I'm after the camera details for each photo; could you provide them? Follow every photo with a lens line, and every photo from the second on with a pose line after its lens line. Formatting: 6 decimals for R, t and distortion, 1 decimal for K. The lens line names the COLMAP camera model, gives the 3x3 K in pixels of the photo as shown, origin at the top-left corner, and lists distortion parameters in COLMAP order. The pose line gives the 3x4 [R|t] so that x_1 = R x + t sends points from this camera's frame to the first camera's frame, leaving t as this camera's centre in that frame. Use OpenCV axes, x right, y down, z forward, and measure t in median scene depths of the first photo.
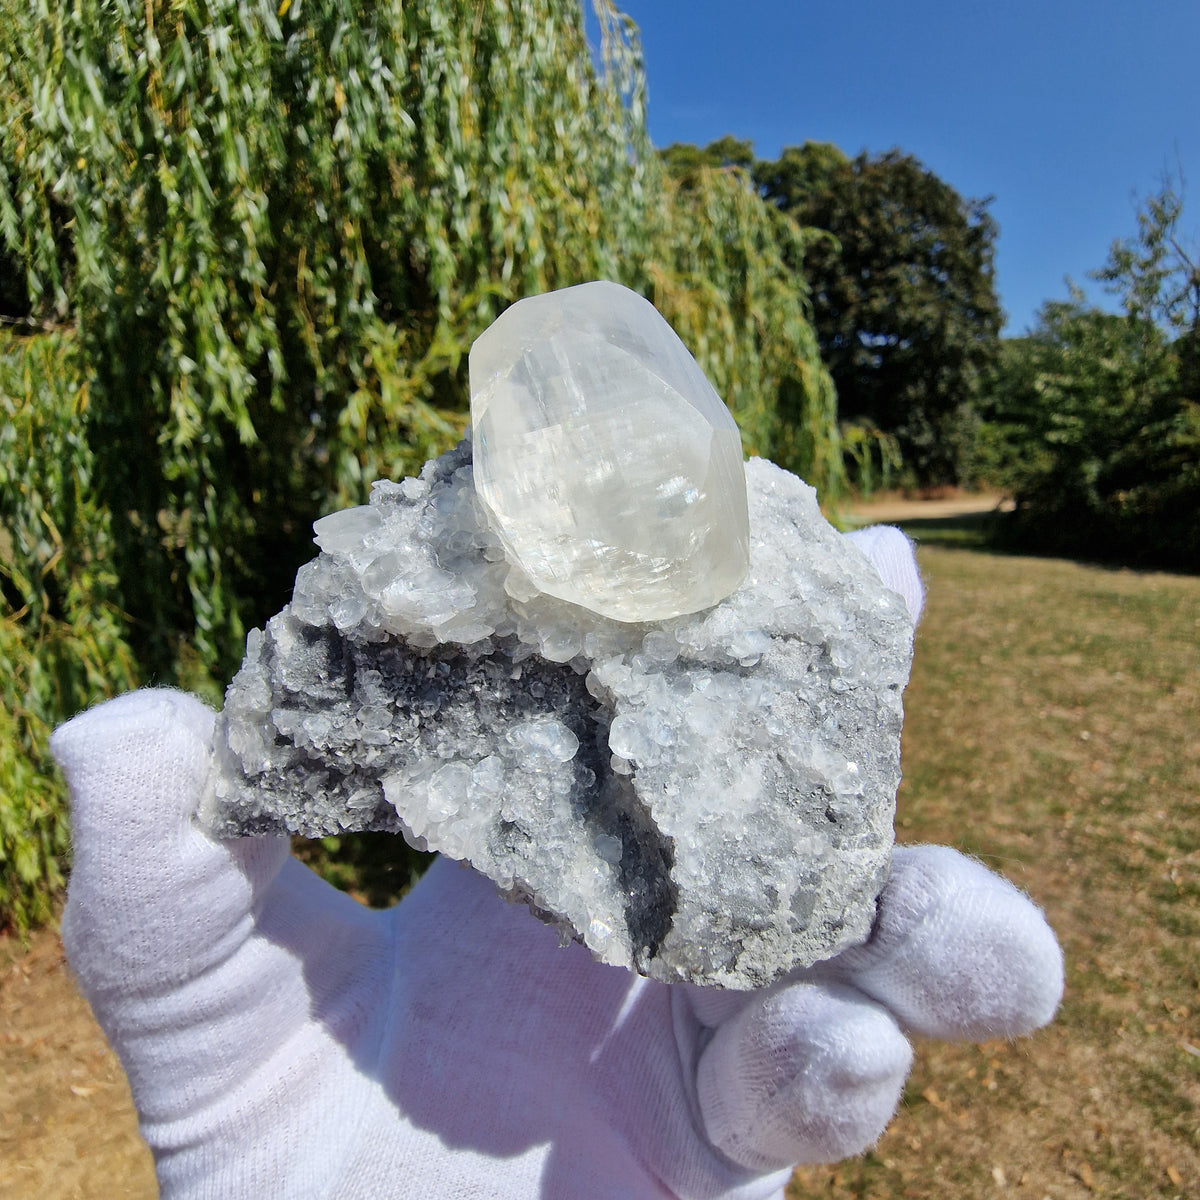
lens RADIAL K [[666.9, 0, 599.0], [0, 666.9, 598.6], [0, 0, 1]] dist [-0.001834, -0.002413]
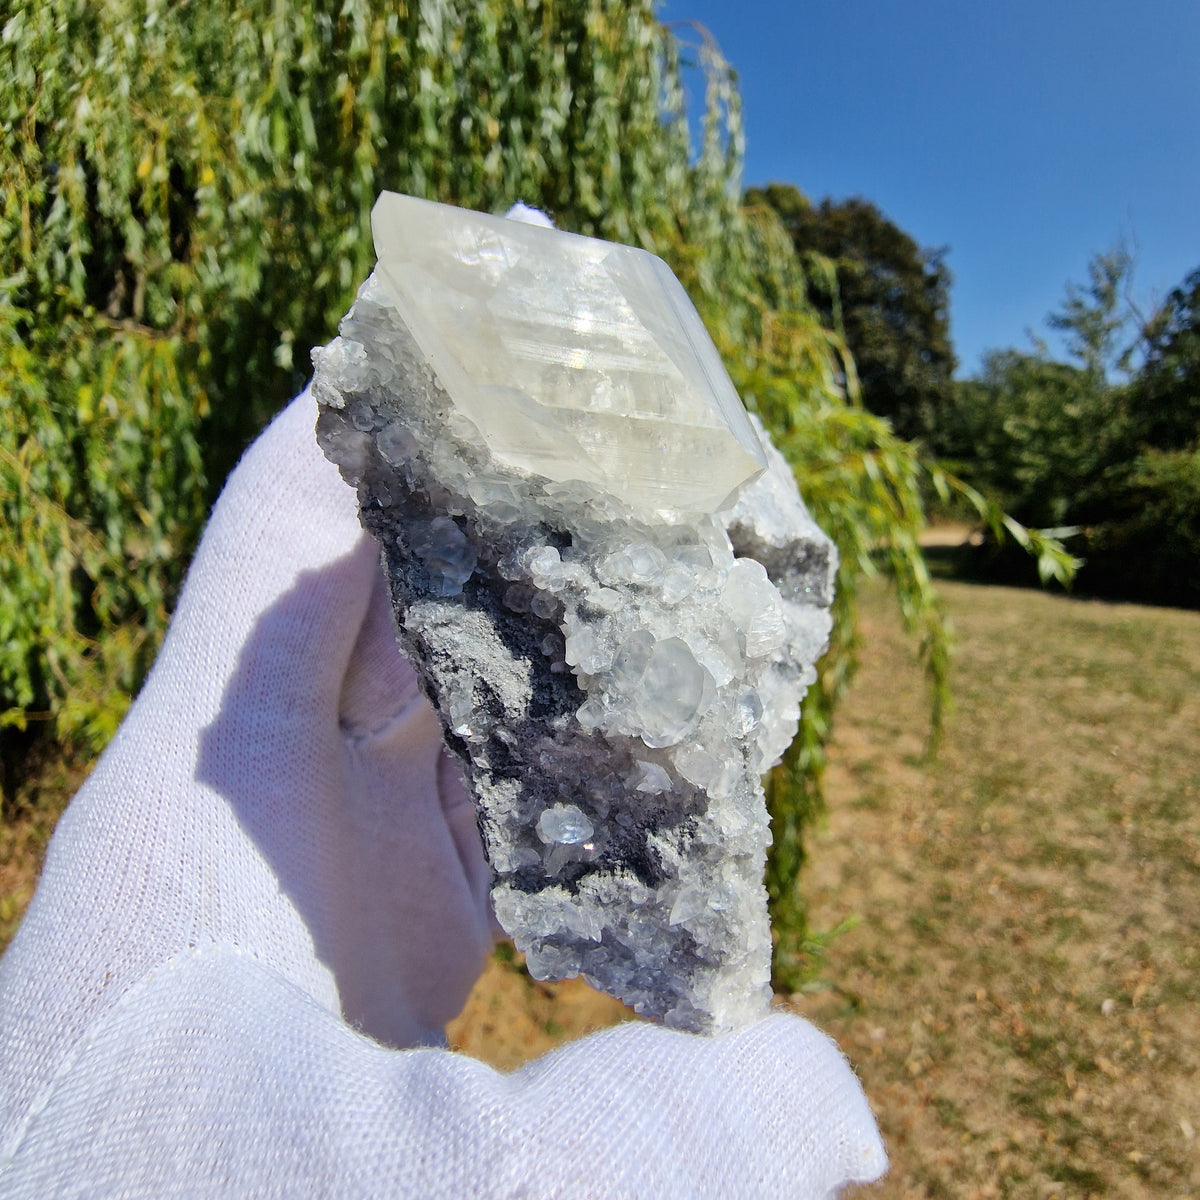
lens RADIAL K [[674.1, 0, 560.1], [0, 674.1, 605.1], [0, 0, 1]] dist [0.000819, -0.003633]
pose [[0.997575, 0.022263, 0.065951, -0.176313], [-0.020544, 0.999434, -0.026626, 0.012686], [-0.066506, 0.025206, 0.997468, -0.025945]]
